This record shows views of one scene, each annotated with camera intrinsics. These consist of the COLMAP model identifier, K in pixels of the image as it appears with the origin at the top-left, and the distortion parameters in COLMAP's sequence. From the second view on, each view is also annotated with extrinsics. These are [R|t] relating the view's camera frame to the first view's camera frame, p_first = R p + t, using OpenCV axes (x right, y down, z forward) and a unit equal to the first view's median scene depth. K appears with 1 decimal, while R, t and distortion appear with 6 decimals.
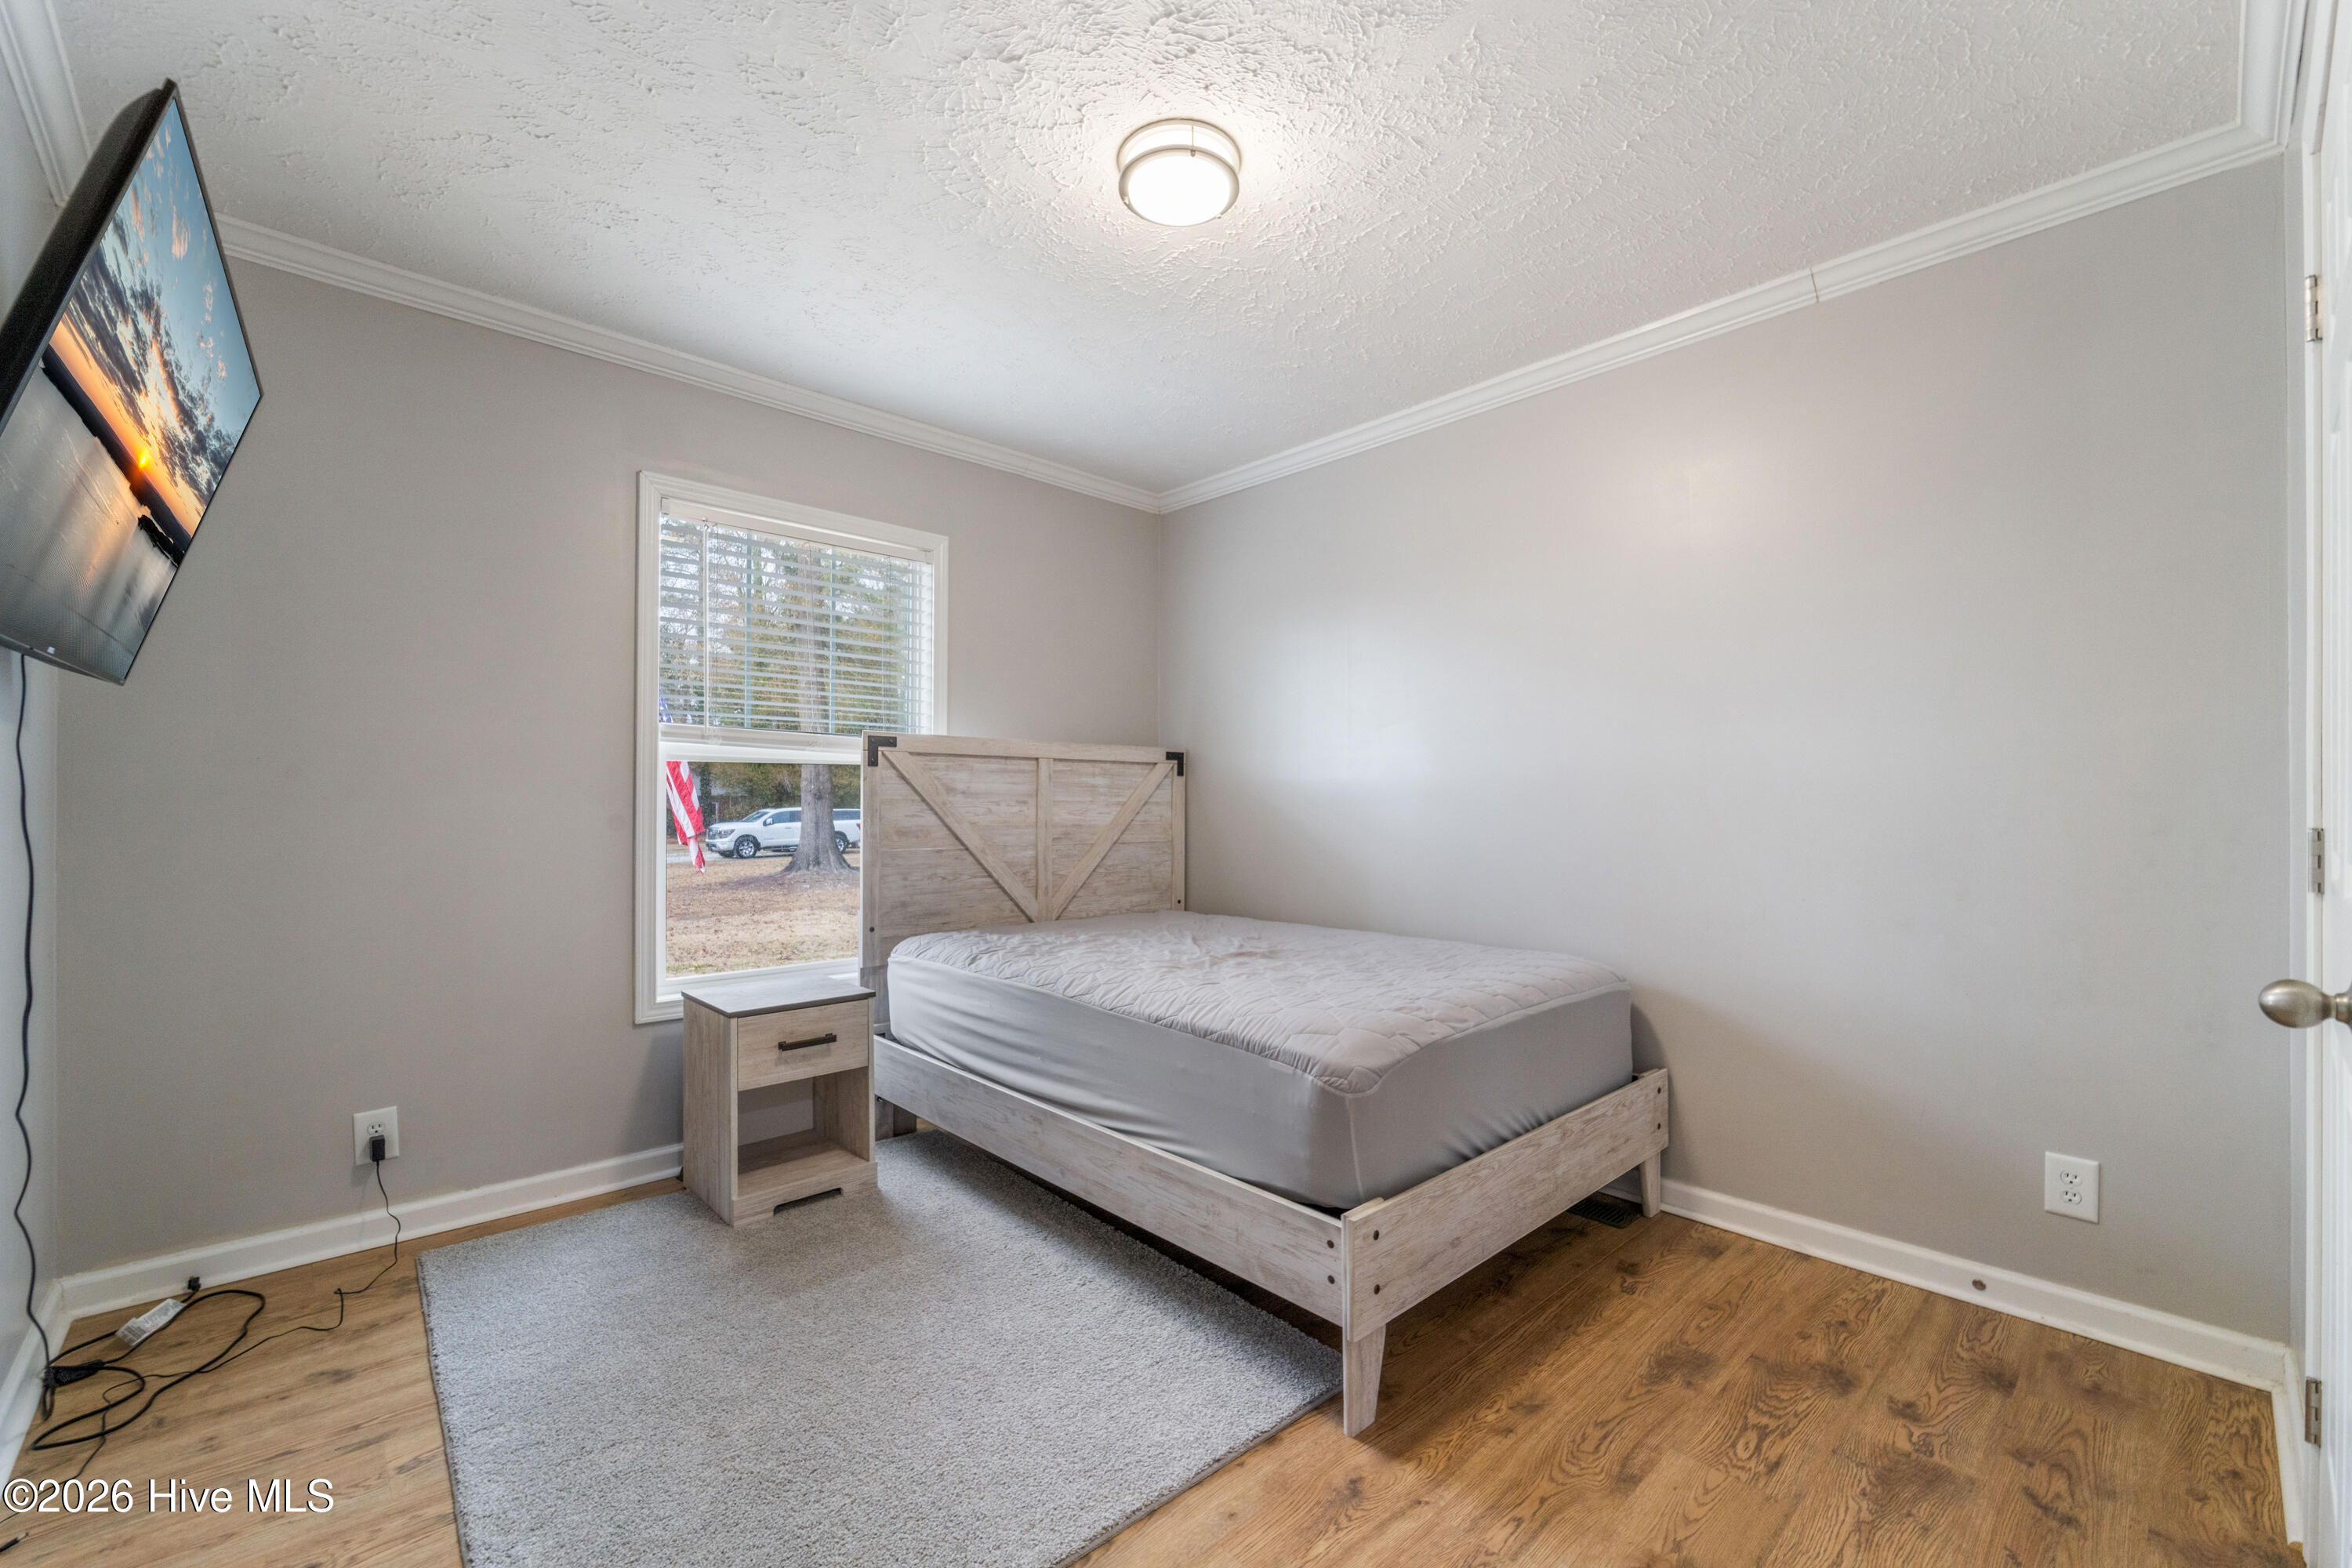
lens RADIAL K [[956.1, 0, 1180.7], [0, 956.1, 789.2], [0, 0, 1]] dist [0.003834, -0.002781]
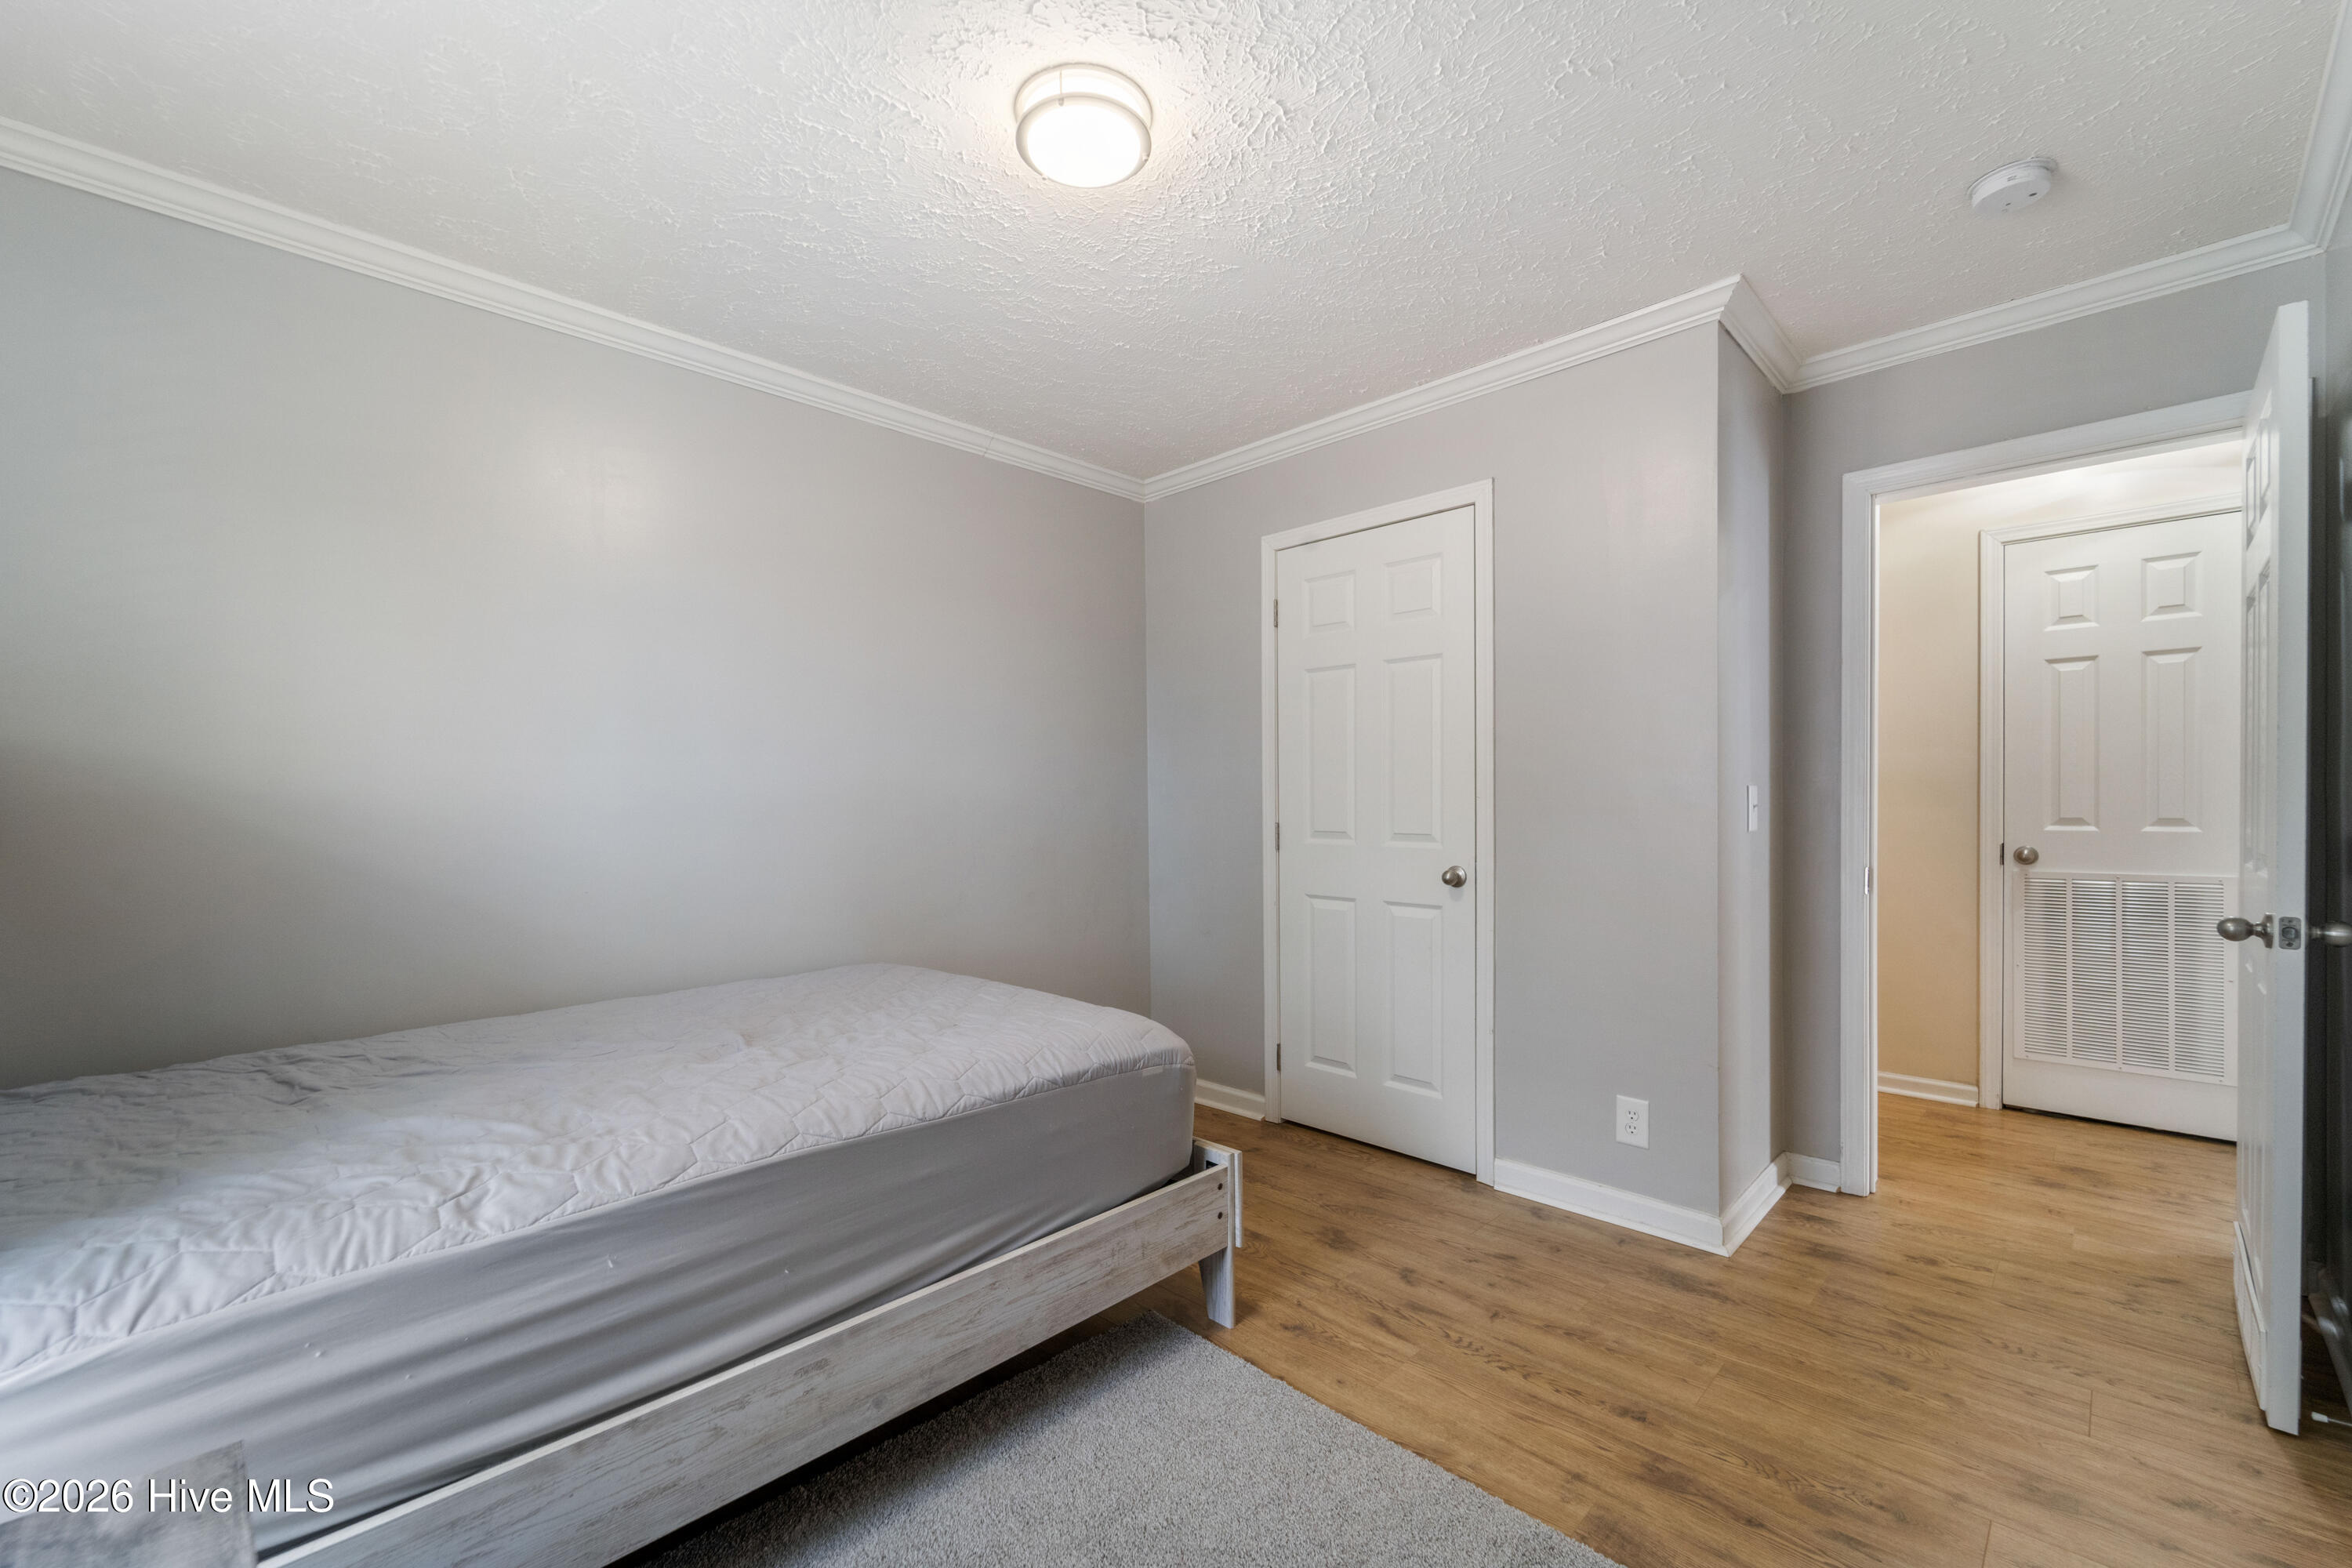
lens RADIAL K [[956.1, 0, 1178.7], [0, 956.1, 795.1], [0, 0, 1]] dist [0.003834, -0.002781]
pose [[-0.043950, 0.007768, 0.999004, -0.884100], [-0.000305, 0.999970, -0.007789, -0.011780], [-0.999034, -0.000647, -0.043946, 0.919961]]
